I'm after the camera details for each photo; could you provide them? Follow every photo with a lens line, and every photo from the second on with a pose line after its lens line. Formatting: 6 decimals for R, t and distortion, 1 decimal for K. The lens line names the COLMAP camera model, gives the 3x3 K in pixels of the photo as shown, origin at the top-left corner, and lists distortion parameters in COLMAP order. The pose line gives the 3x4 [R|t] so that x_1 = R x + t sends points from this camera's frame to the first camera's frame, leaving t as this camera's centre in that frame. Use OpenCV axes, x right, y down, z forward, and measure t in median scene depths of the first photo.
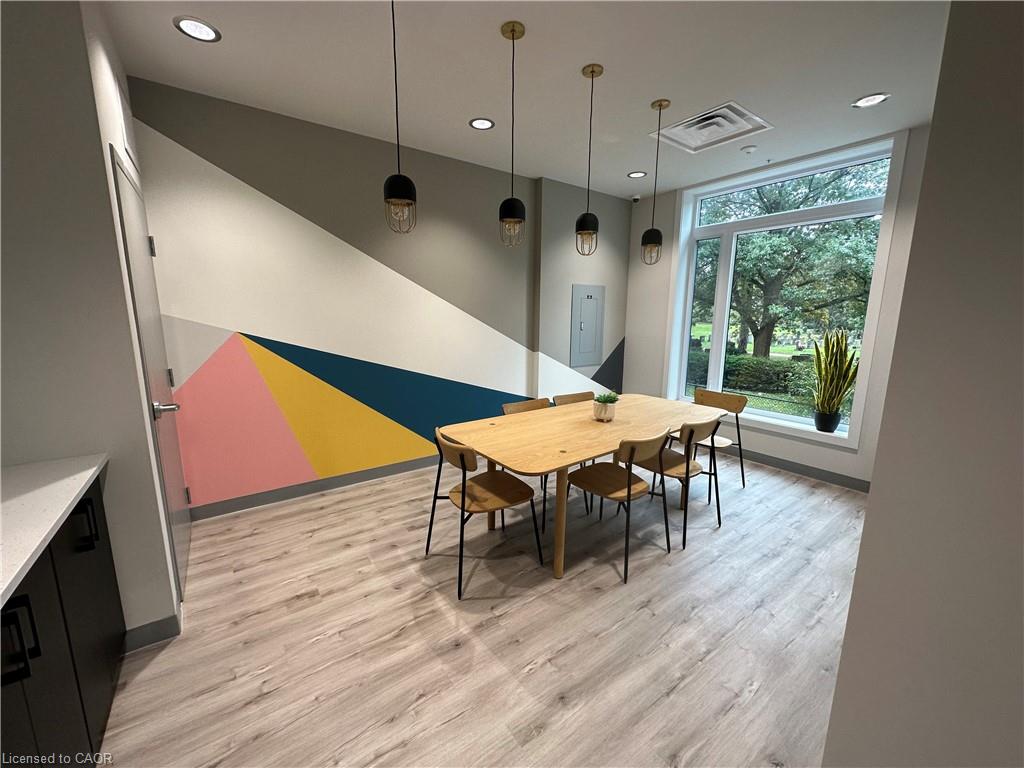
lens RADIAL K [[407.3, 0, 509.6], [0, 407.3, 389.1], [0, 0, 1]] dist [0.003075, 0.000028]
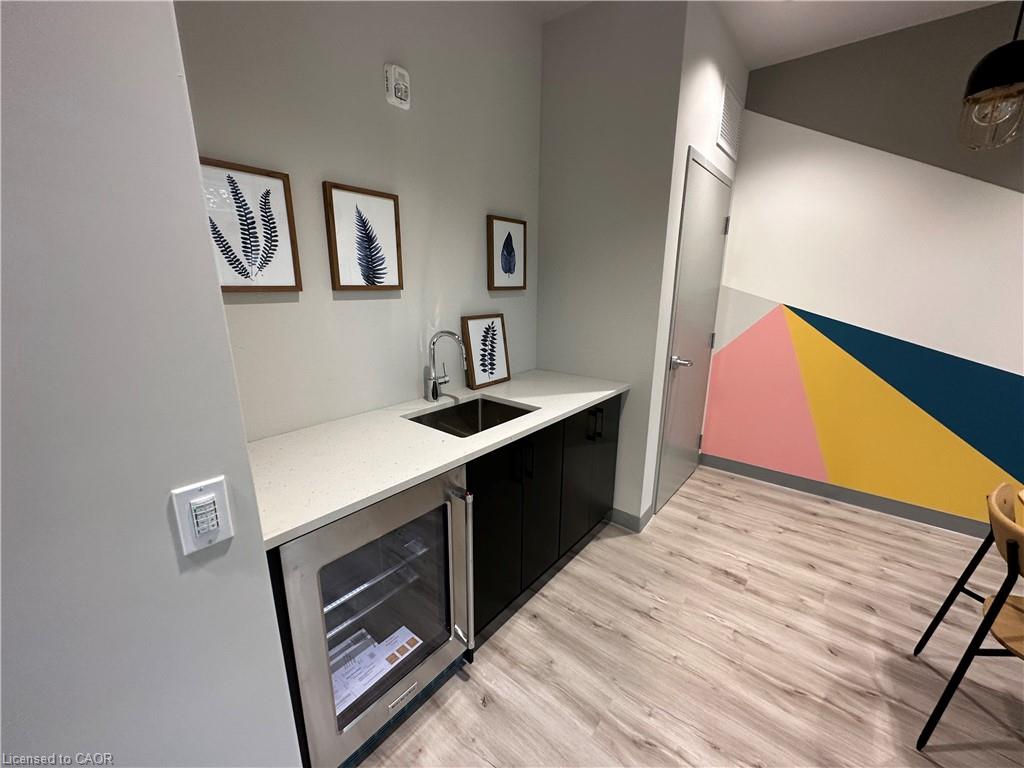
lens RADIAL K [[407.3, 0, 511.7], [0, 407.3, 378.8], [0, 0, 1]] dist [0.003075, 0.000028]
pose [[0.253770, 0.218942, -0.942160, 0.176267], [-0.182612, 0.967374, 0.175615, -0.026462], [0.949870, 0.127484, 0.285472, 0.152679]]
